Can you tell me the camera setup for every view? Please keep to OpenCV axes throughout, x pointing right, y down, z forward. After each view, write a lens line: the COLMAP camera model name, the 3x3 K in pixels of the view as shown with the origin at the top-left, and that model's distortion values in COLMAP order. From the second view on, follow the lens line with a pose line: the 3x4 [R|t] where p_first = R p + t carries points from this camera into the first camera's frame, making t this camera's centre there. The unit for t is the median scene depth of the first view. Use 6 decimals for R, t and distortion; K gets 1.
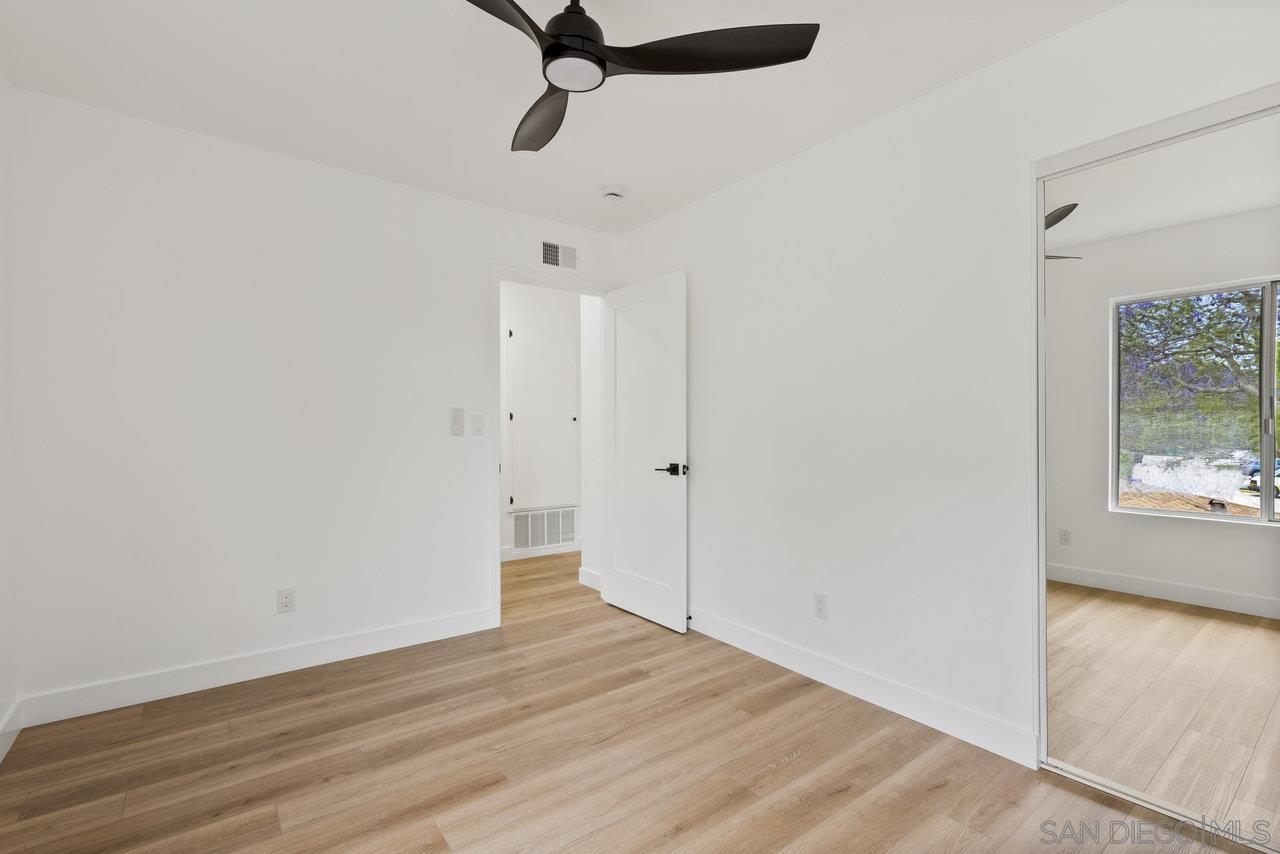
lens RADIAL K [[578.9, 0, 651.5], [0, 578.9, 420.7], [0, 0, 1]] dist [0.007527, -0.000775]
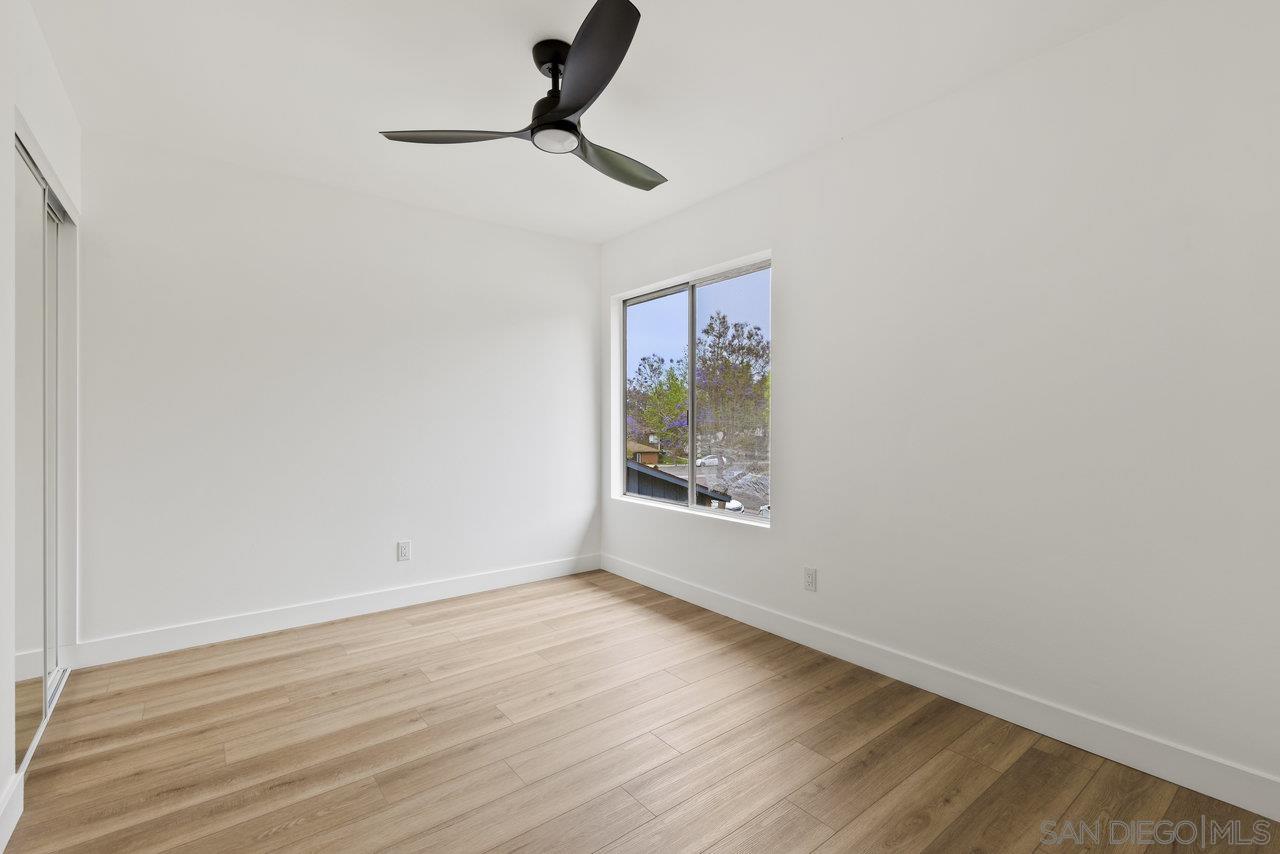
lens RADIAL K [[578.9, 0, 647.3], [0, 578.9, 419.6], [0, 0, 1]] dist [0.007527, -0.000775]
pose [[-0.999992, 0.003816, -0.000951, -0.223835], [0.003825, 0.999940, -0.010292, 0.025751], [0.000912, -0.010296, -0.999947, 1.548795]]
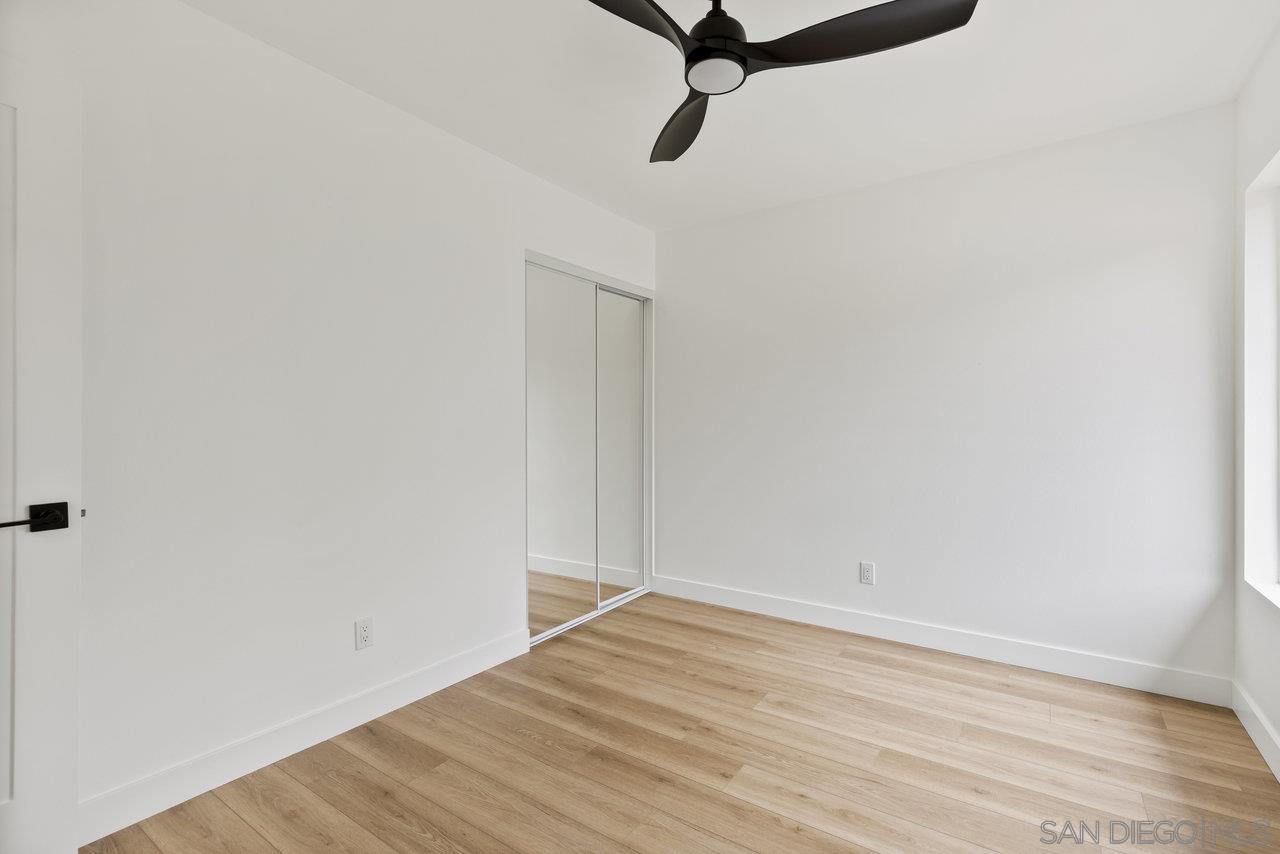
lens RADIAL K [[578.9, 0, 640.6], [0, 578.9, 426.6], [0, 0, 1]] dist [0.007527, -0.000775]
pose [[-0.293562, 0.000585, 0.955940, -0.713962], [-0.009281, 0.999951, -0.003462, 0.016001], [-0.955895, -0.009888, -0.293543, 0.965493]]
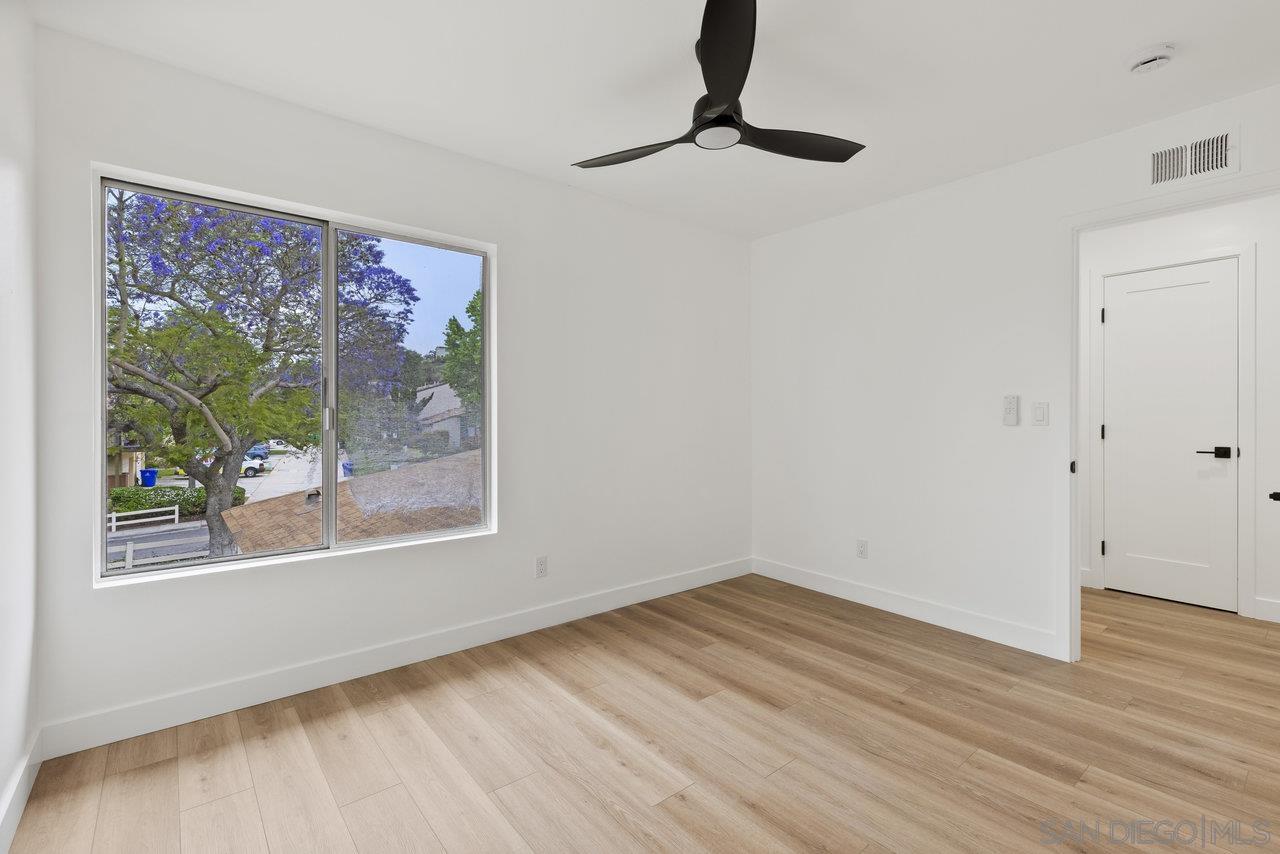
lens RADIAL K [[578.9, 0, 645.7], [0, 578.9, 429.0], [0, 0, 1]] dist [0.007527, -0.000775]
pose [[0.032951, 0.025008, -0.999144, 0.741930], [0.011437, 0.999612, 0.025397, 0.002602], [0.999392, -0.012264, 0.032652, 0.550052]]
